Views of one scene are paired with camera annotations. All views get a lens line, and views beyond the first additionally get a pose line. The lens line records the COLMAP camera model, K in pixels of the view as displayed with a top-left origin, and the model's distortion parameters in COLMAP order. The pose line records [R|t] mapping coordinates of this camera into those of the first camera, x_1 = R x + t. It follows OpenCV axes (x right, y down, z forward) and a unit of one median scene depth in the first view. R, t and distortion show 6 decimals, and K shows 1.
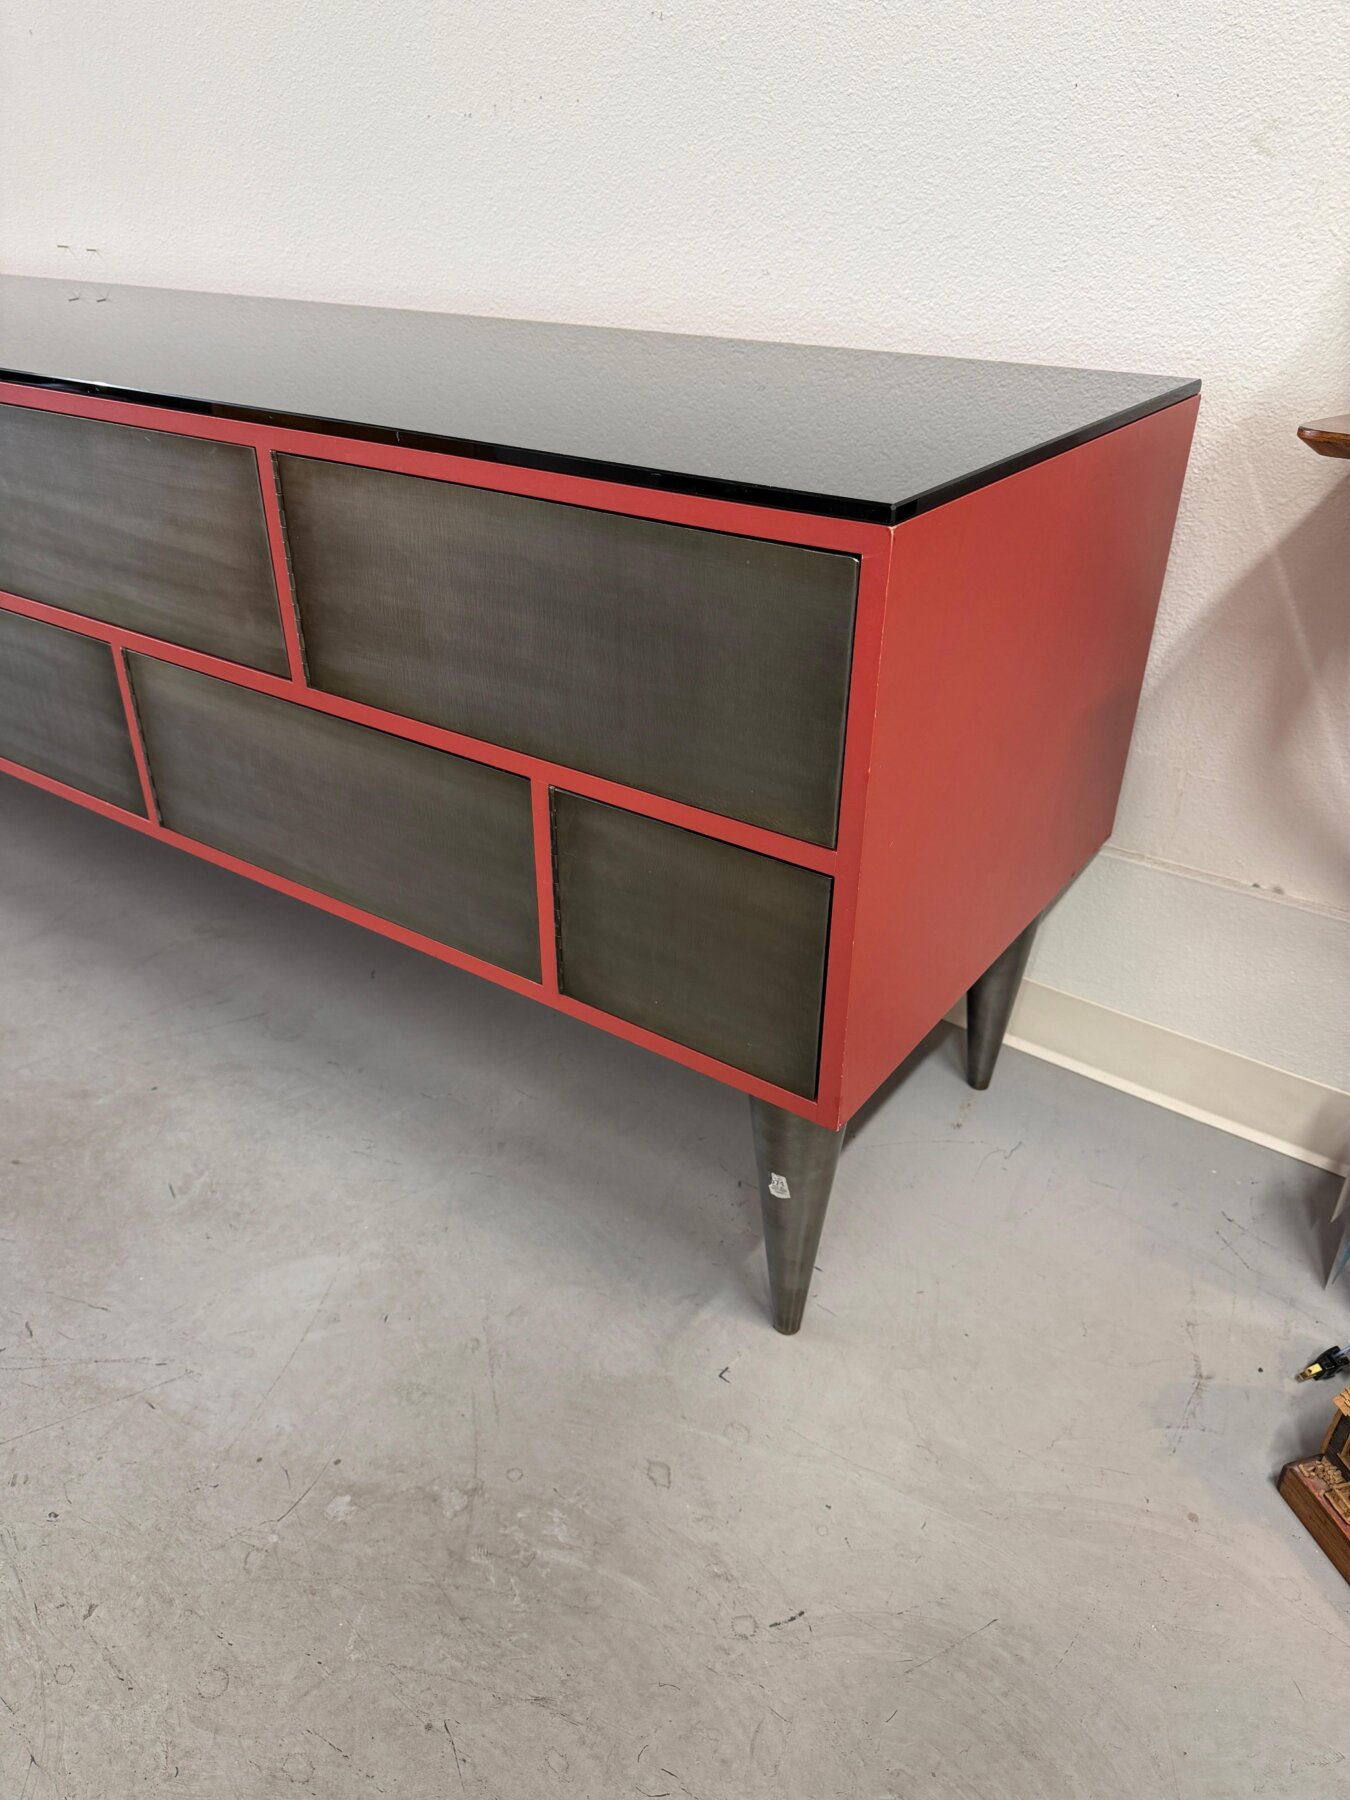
lens RADIAL K [[1282.8, 0, 675.9], [0, 1282.8, 900.8], [0, 0, 1]] dist [0.001924, -0.004902]
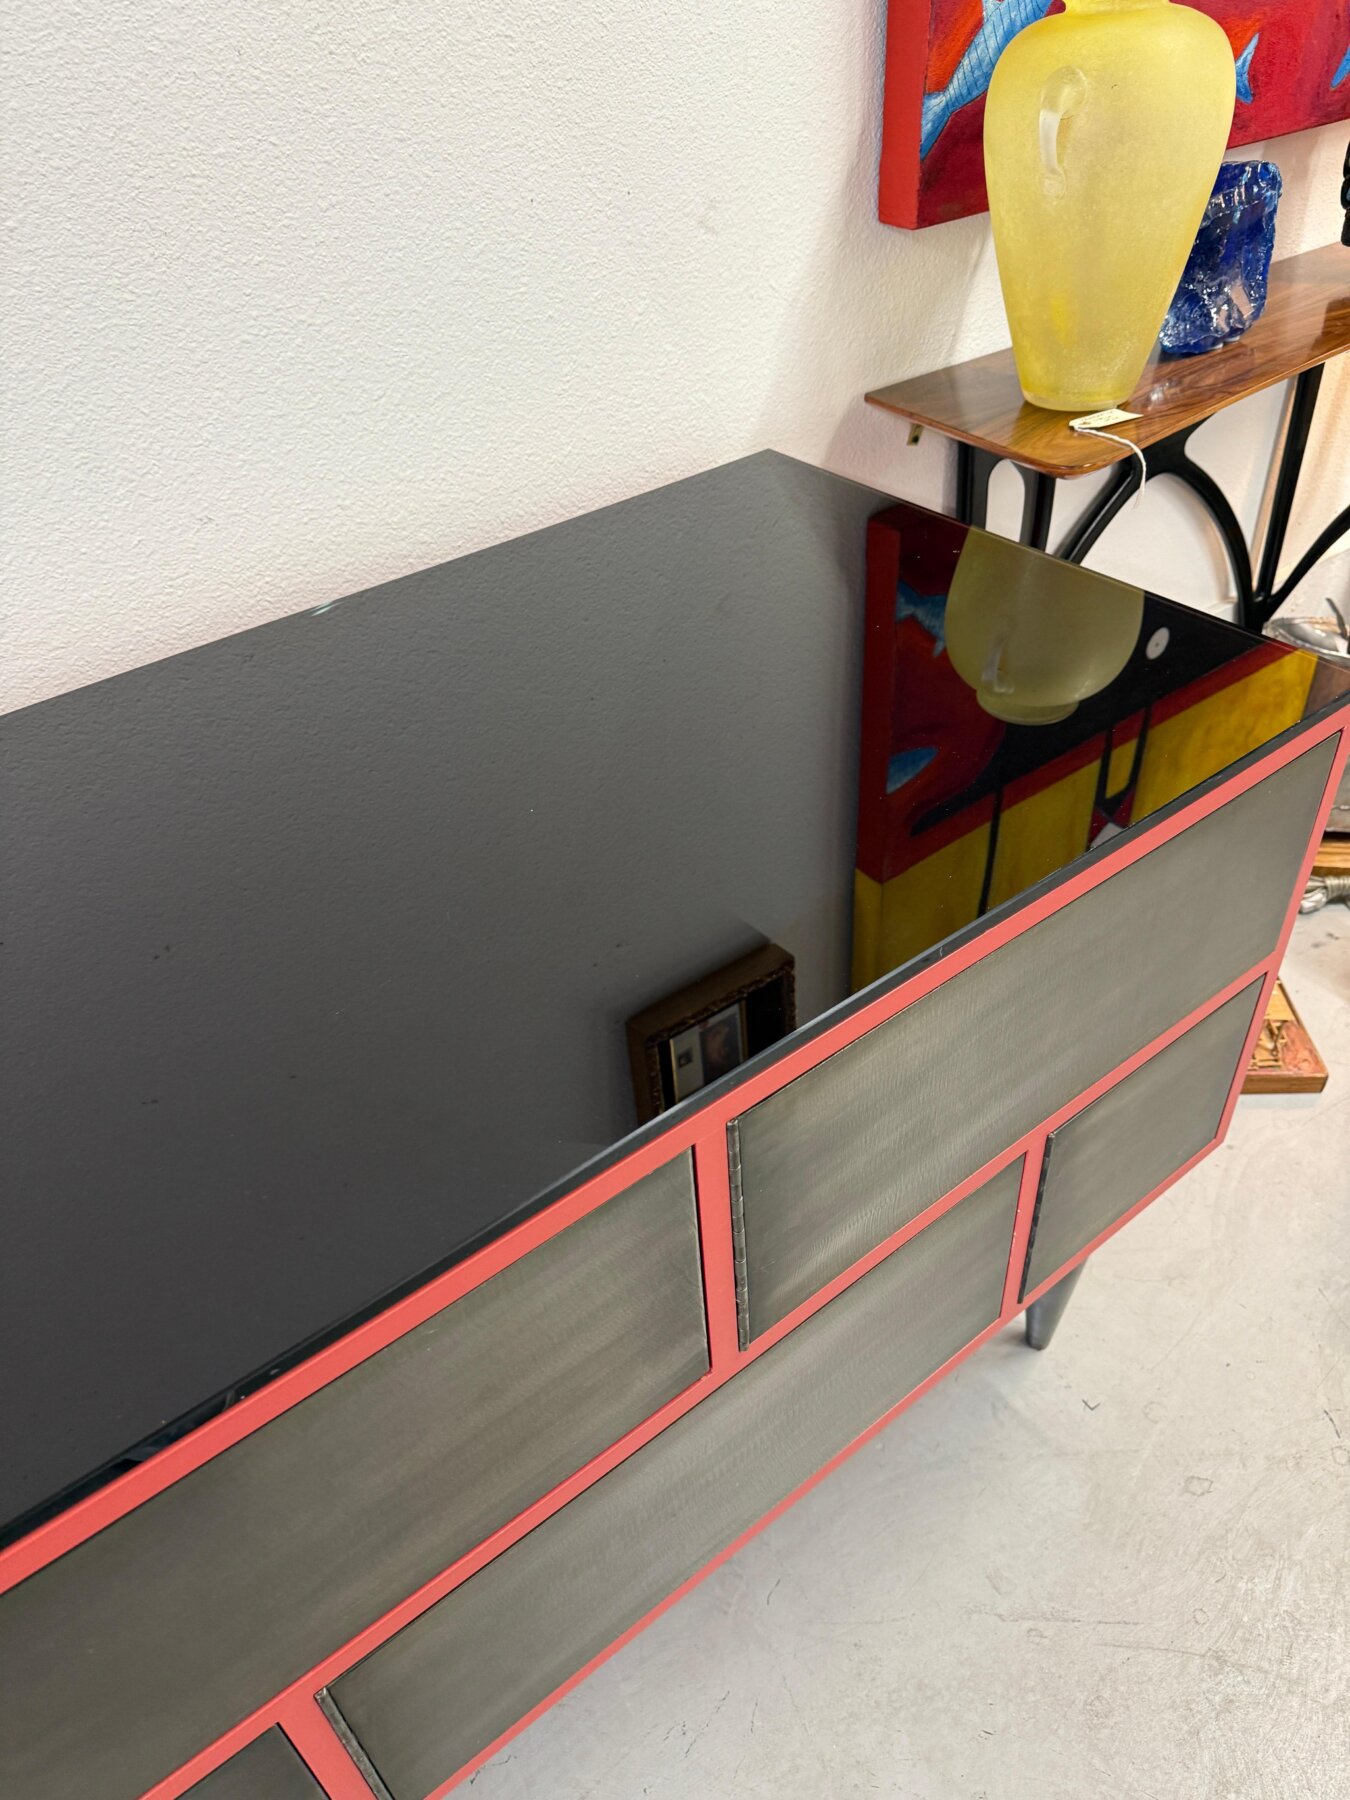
lens RADIAL K [[1293.2, 0, 681.1], [0, 1293.2, 905.8], [0, 0, 1]] dist [-0.000826, -0.004476]
pose [[0.288748, -0.623183, 0.726820, -0.606311], [0.528044, 0.736911, 0.422056, -0.604295], [-0.798620, 0.261925, 0.541850, 0.570313]]
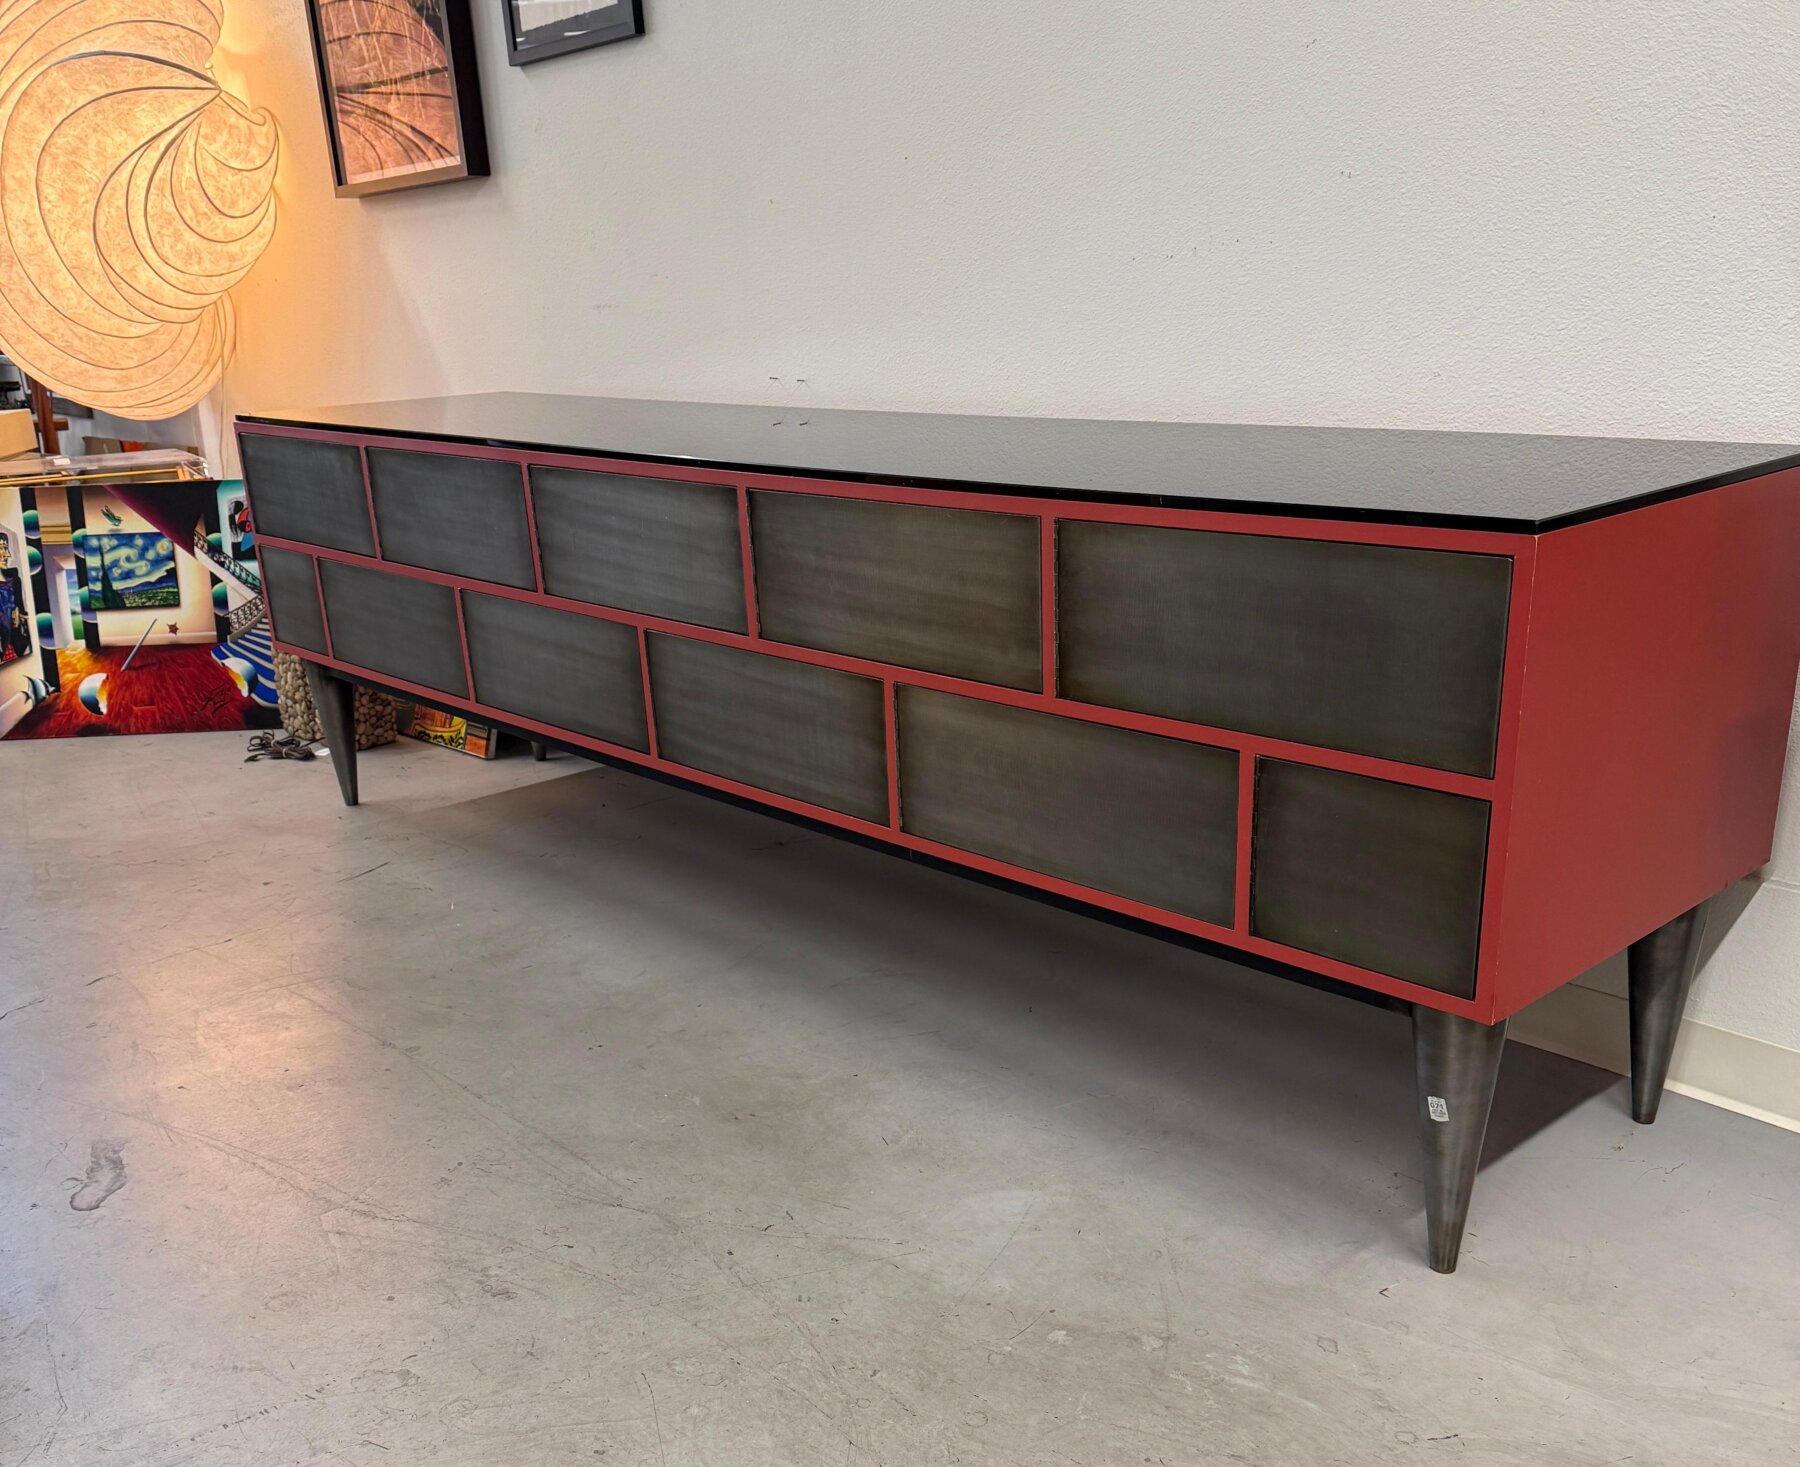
lens RADIAL K [[1664.3, 0, 901.4], [0, 1664.3, 904.6], [0, 0, 1]] dist [0.174827, -0.340931]
pose [[0.975821, 0.030249, -0.216468, -0.065177], [-0.064106, 0.986431, -0.151143, 0.287016], [0.208959, 0.161365, 0.964519, -0.590540]]
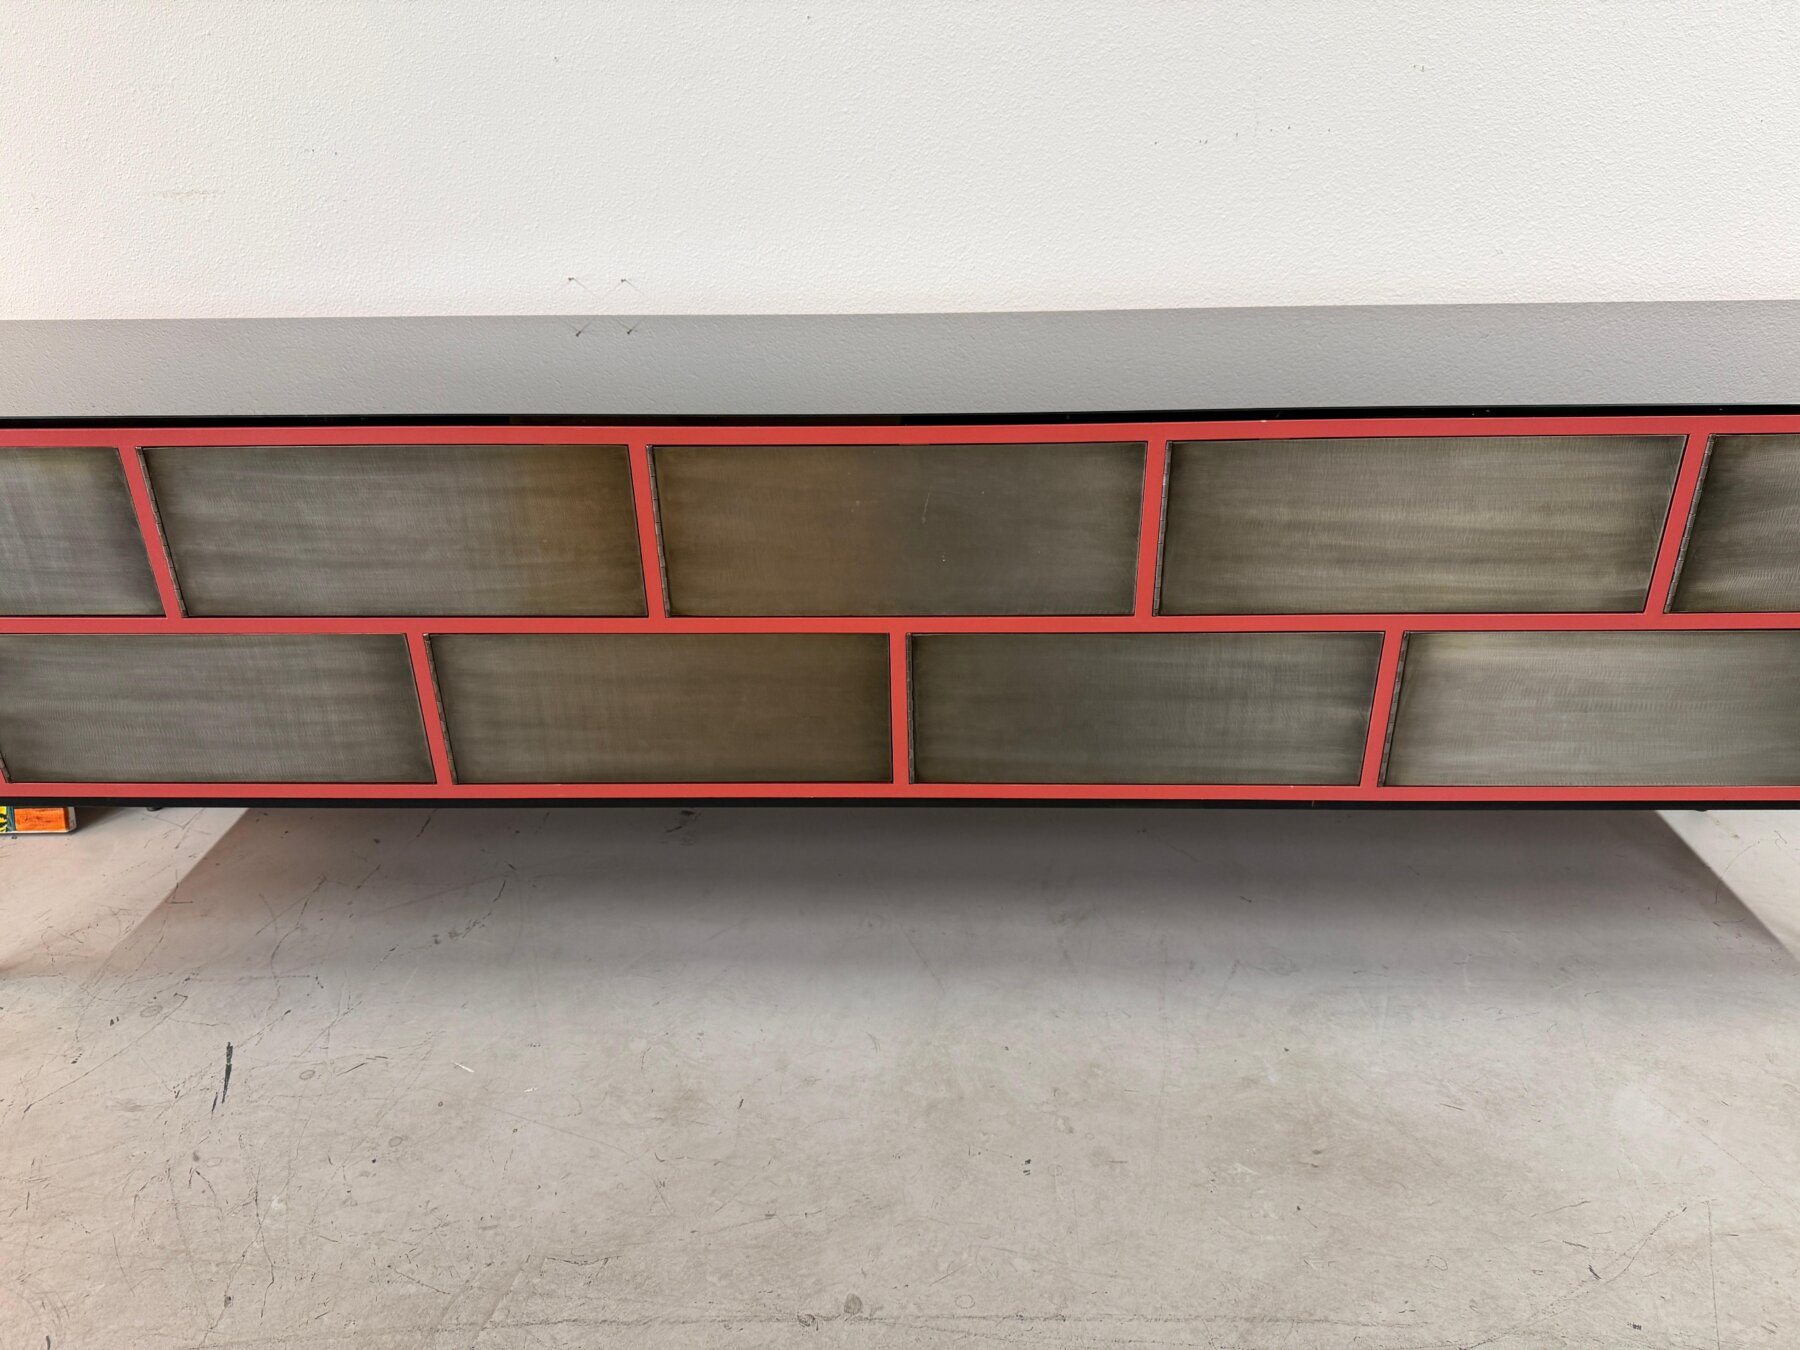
lens RADIAL K [[1279.6, 0, 905.8], [0, 1279.6, 682.1], [0, 0, 1]] dist [0.011693, -0.016279]
pose [[0.834336, -0.255627, 0.488403, -1.444548], [0.294348, 0.955695, -0.002627, -0.299726], [-0.466092, 0.145952, 0.872614, 0.252486]]
